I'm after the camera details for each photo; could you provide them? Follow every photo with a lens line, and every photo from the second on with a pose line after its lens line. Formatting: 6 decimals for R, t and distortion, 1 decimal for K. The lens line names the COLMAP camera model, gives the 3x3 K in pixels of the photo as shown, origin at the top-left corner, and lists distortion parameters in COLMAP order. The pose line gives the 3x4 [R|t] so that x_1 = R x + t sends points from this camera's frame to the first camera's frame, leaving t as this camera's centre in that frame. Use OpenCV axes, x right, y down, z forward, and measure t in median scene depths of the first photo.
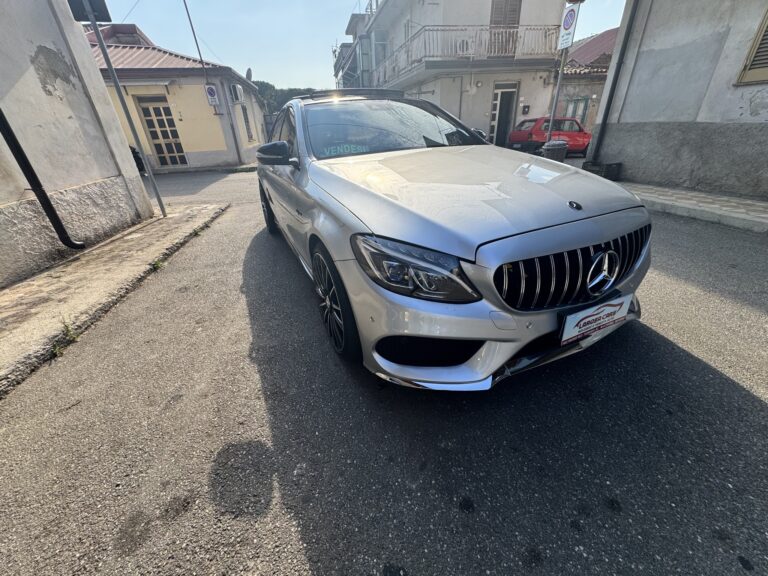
lens RADIAL K [[305.0, 0, 384.3], [0, 305.0, 285.0], [0, 0, 1]] dist [-0.010310, -0.000165]
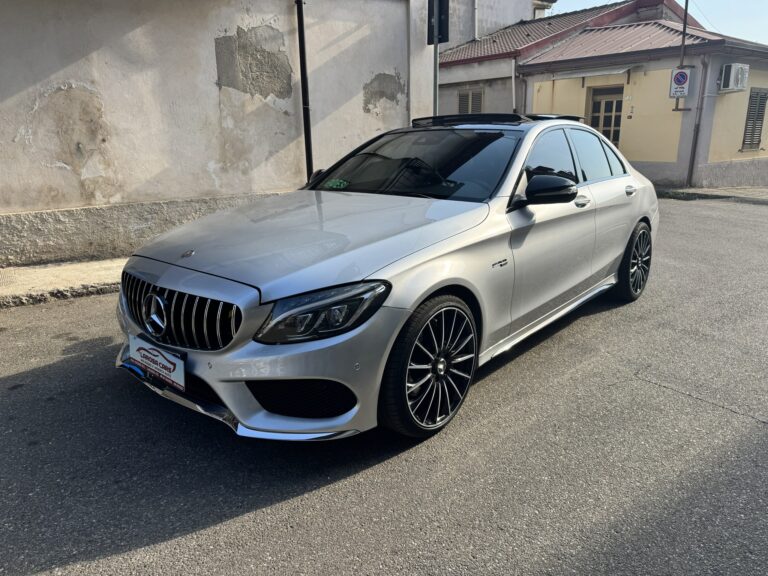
lens RADIAL K [[540.2, 0, 385.5], [0, 540.2, 275.1], [0, 0, 1]] dist [-0.000249, -0.006622]
pose [[0.418585, 0.257318, -0.870961, 0.276690], [-0.420085, 0.905117, 0.065516, -0.065005], [0.805180, 0.338454, 0.486964, 0.069165]]
